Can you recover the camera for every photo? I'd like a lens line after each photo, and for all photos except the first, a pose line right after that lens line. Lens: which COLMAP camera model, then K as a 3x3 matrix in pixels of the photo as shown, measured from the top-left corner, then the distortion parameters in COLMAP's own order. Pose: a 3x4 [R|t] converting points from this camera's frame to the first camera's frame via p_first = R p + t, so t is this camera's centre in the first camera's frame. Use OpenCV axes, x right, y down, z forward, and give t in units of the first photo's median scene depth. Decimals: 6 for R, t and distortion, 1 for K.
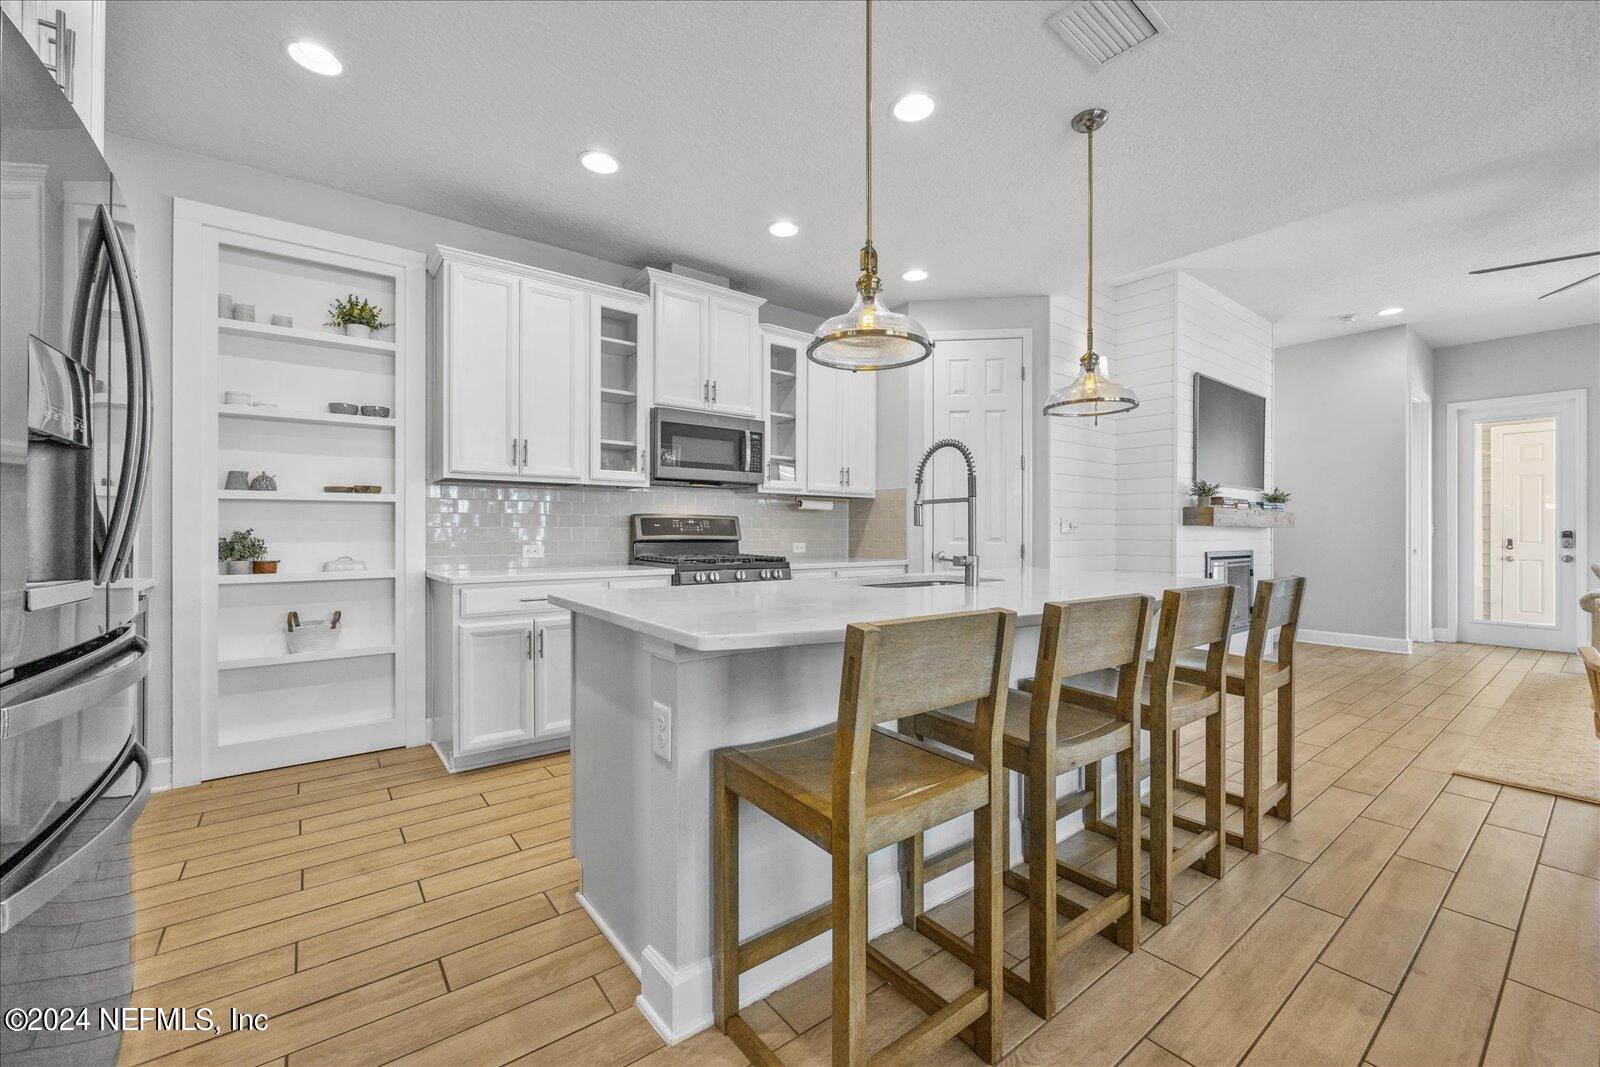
lens RADIAL K [[646.2, 0, 802.8], [0, 646.2, 530.3], [0, 0, 1]] dist [-0.002992, 0.000215]
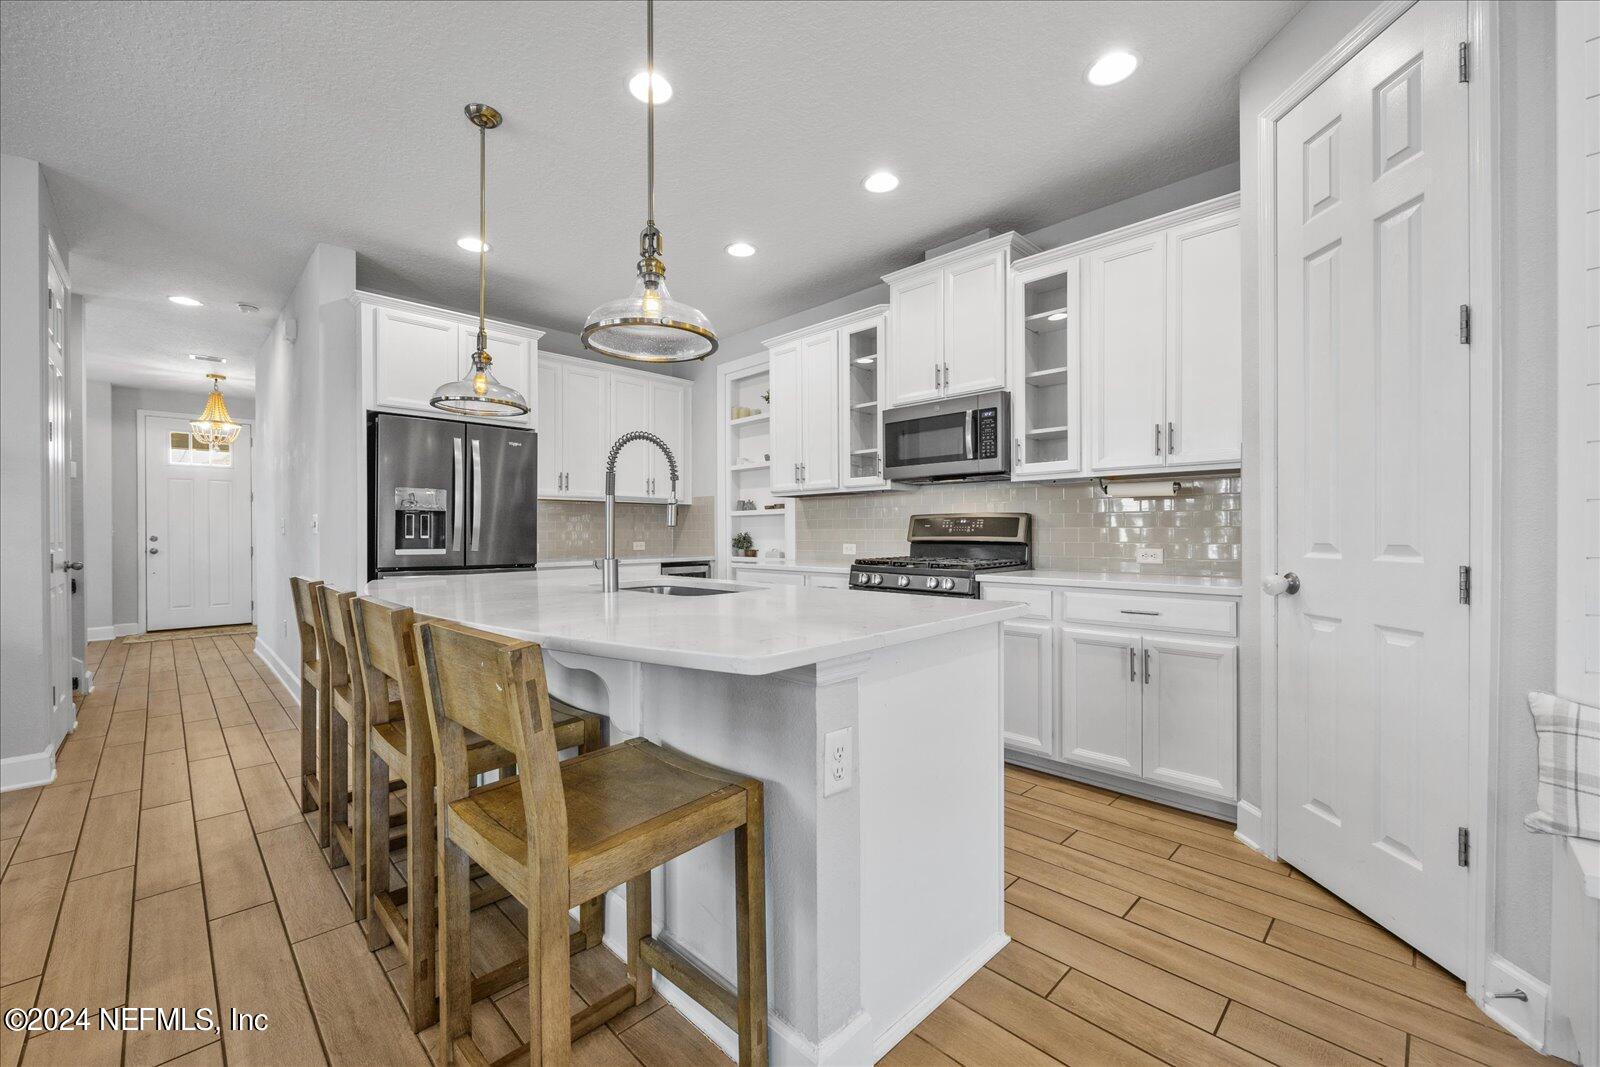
lens RADIAL K [[646.2, 0, 794.5], [0, 646.2, 534.5], [0, 0, 1]] dist [-0.002992, 0.000215]
pose [[0.117577, 0.000564, -0.993064, 0.856966], [0.006505, 0.999978, 0.001338, 0.003416], [0.993042, -0.006617, 0.117571, 0.820601]]
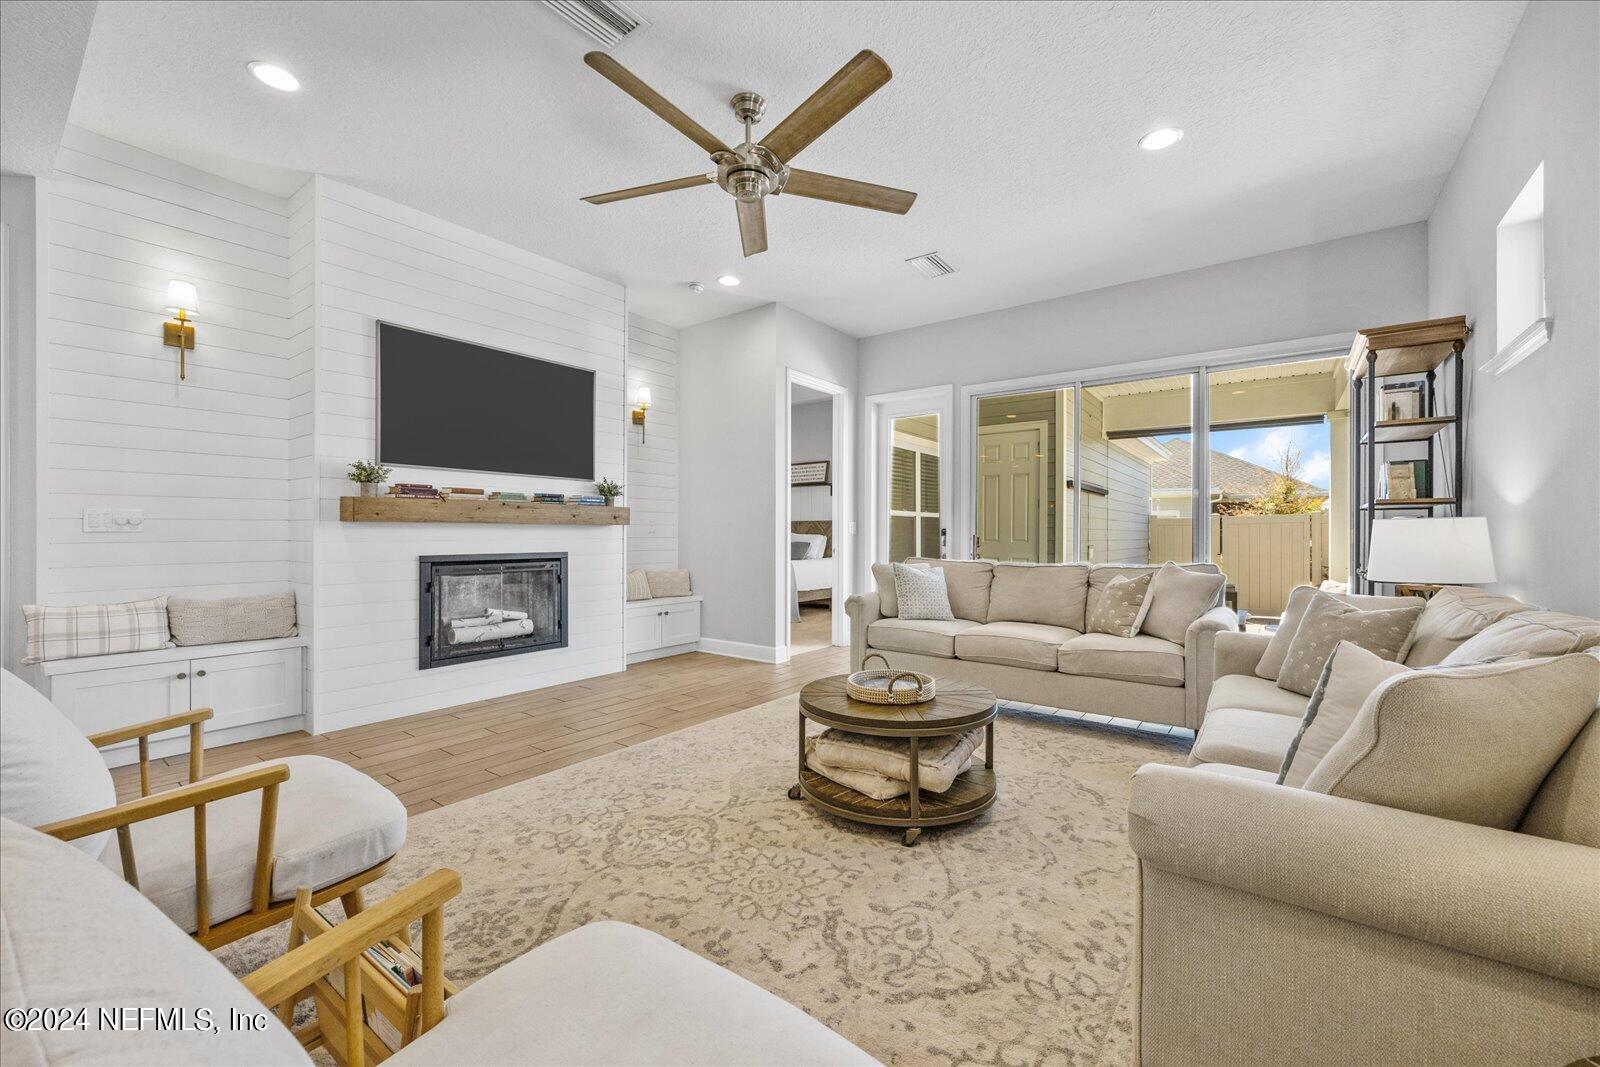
lens RADIAL K [[646.2, 0, 801.6], [0, 646.2, 531.6], [0, 0, 1]] dist [-0.002992, 0.000215]
pose [[0.965729, -0.002079, 0.259544, 1.306500], [0.001635, 0.999997, 0.001926, 0.005415], [-0.259547, -0.001435, 0.965729, 0.203581]]
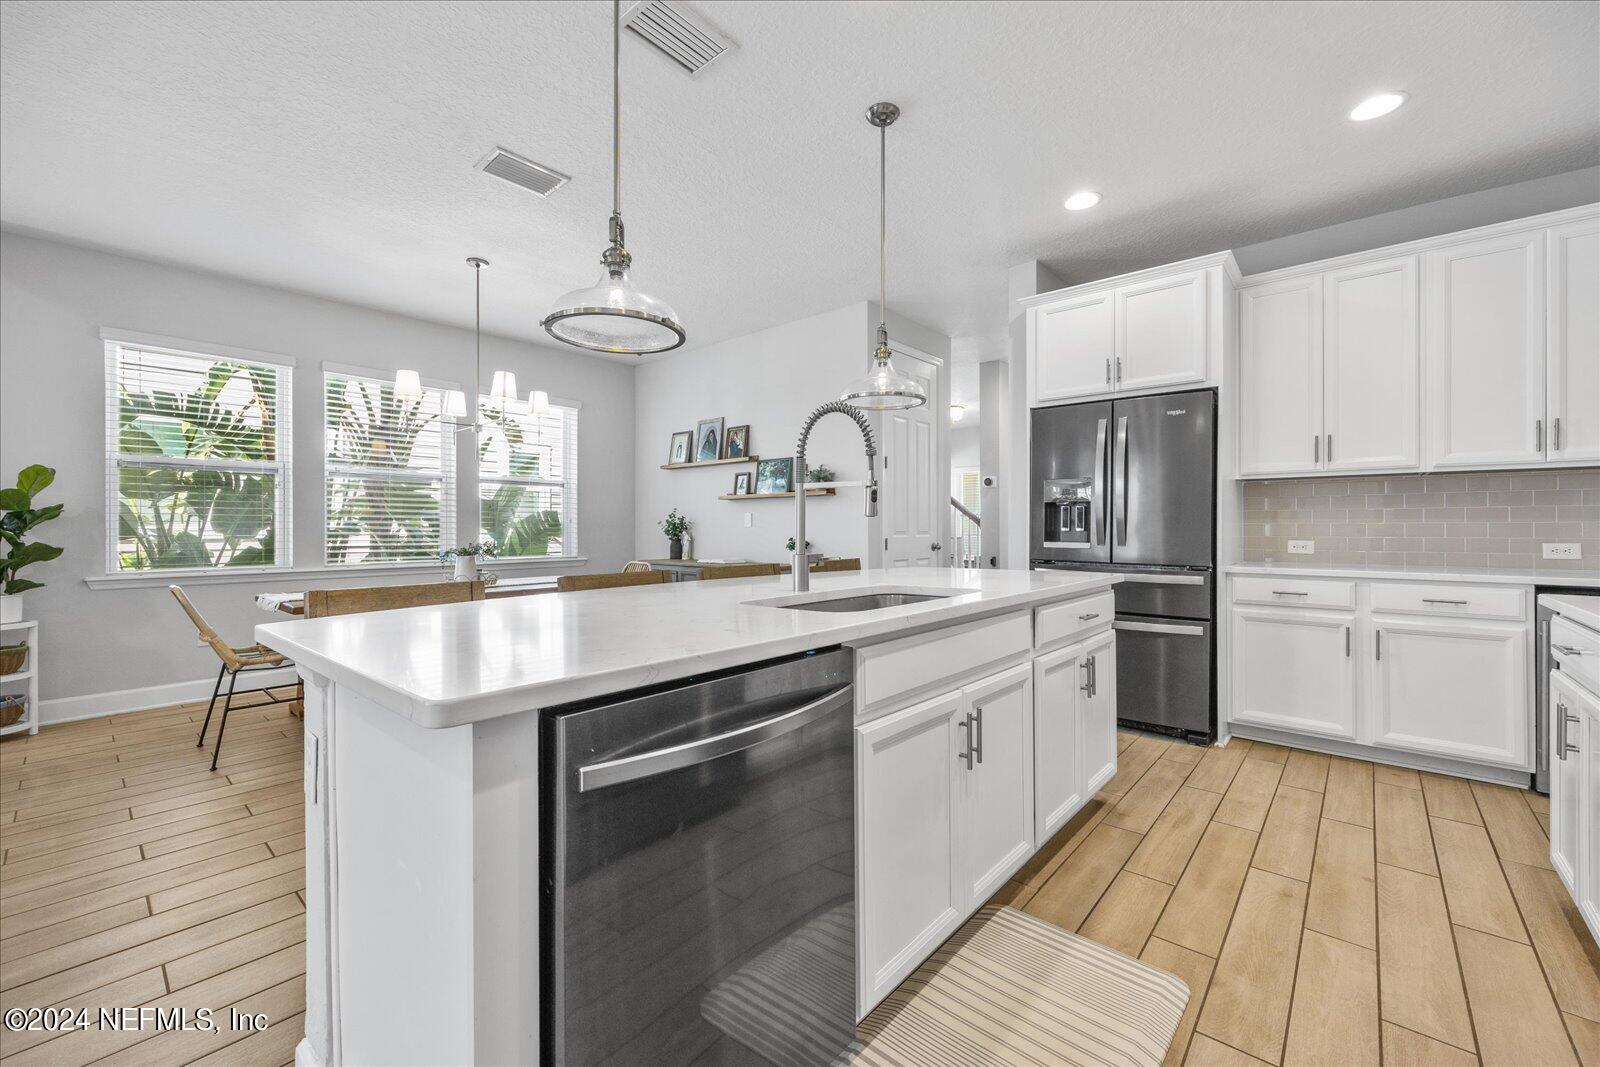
lens RADIAL K [[646.2, 0, 804.6], [0, 646.2, 527.6], [0, 0, 1]] dist [-0.002992, 0.000215]
pose [[-0.981353, -0.001325, -0.192207, 0.297803], [-0.000951, 0.999997, -0.002039, 0.004476], [0.192210, -0.001818, -0.981352, 1.286826]]
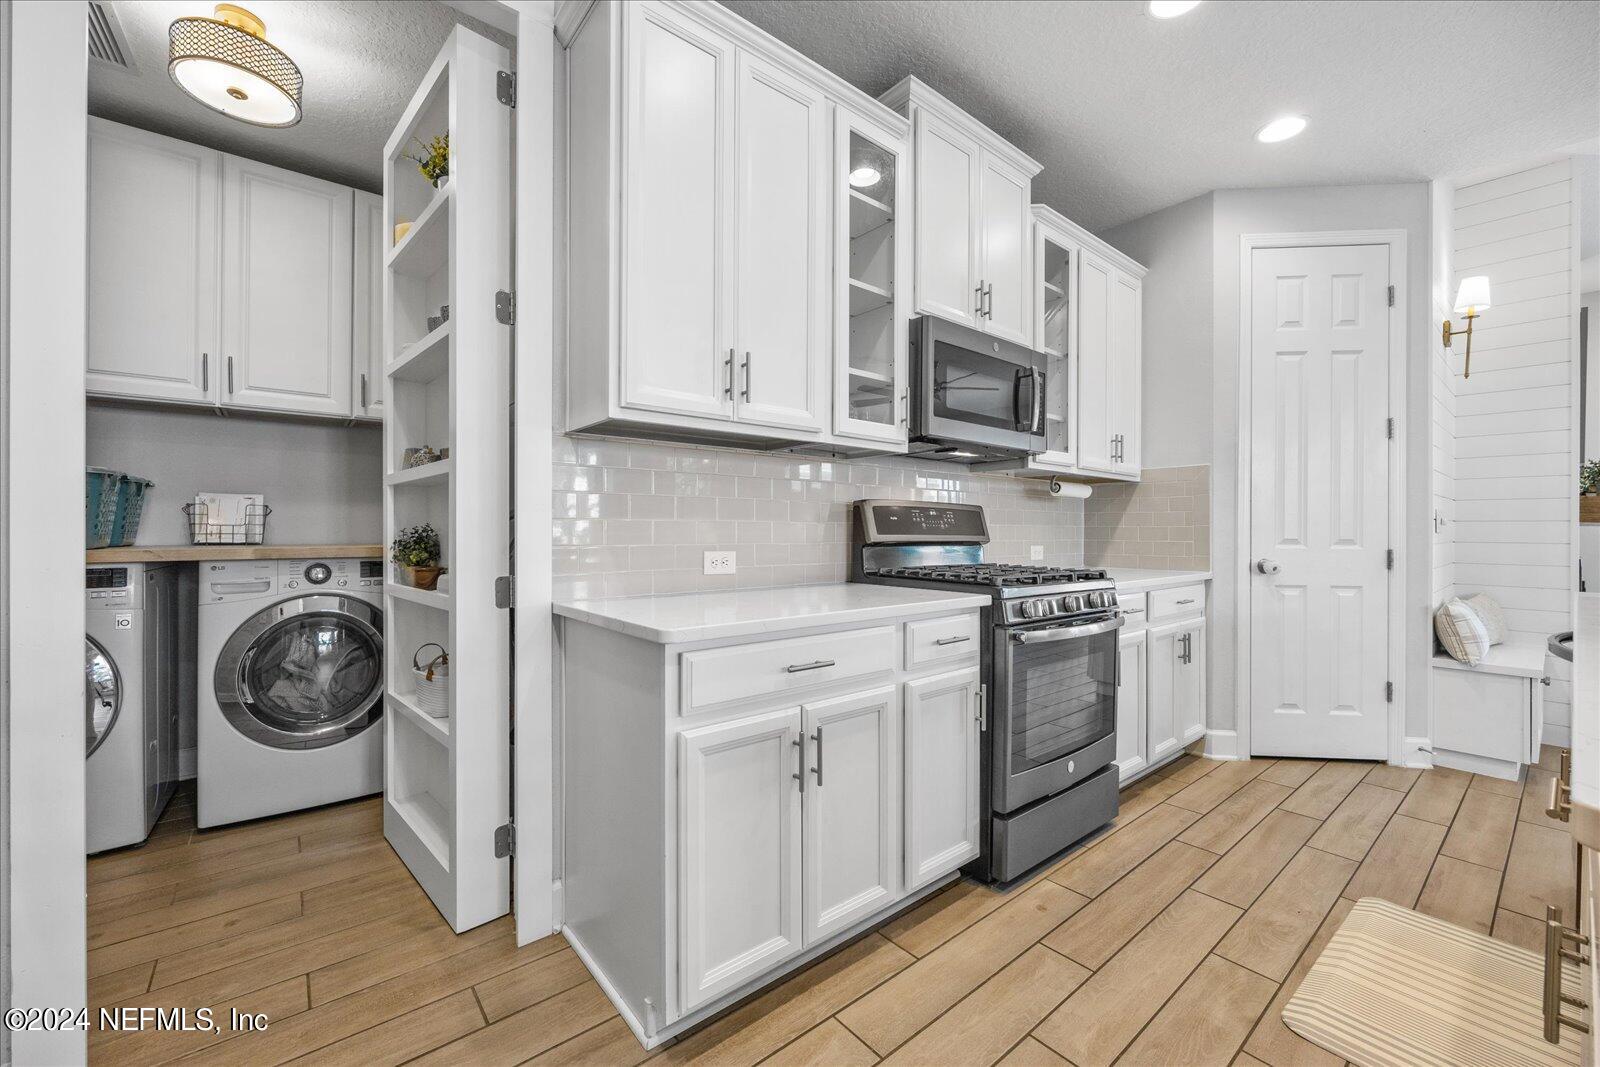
lens RADIAL K [[646.2, 0, 803.8], [0, 646.2, 529.8], [0, 0, 1]] dist [-0.002992, 0.000215]
pose [[0.999456, 0.002959, 0.032856, -0.395106], [-0.003031, 0.999993, 0.002149, 0.002411], [-0.032849, -0.002247, 0.999458, 0.467895]]
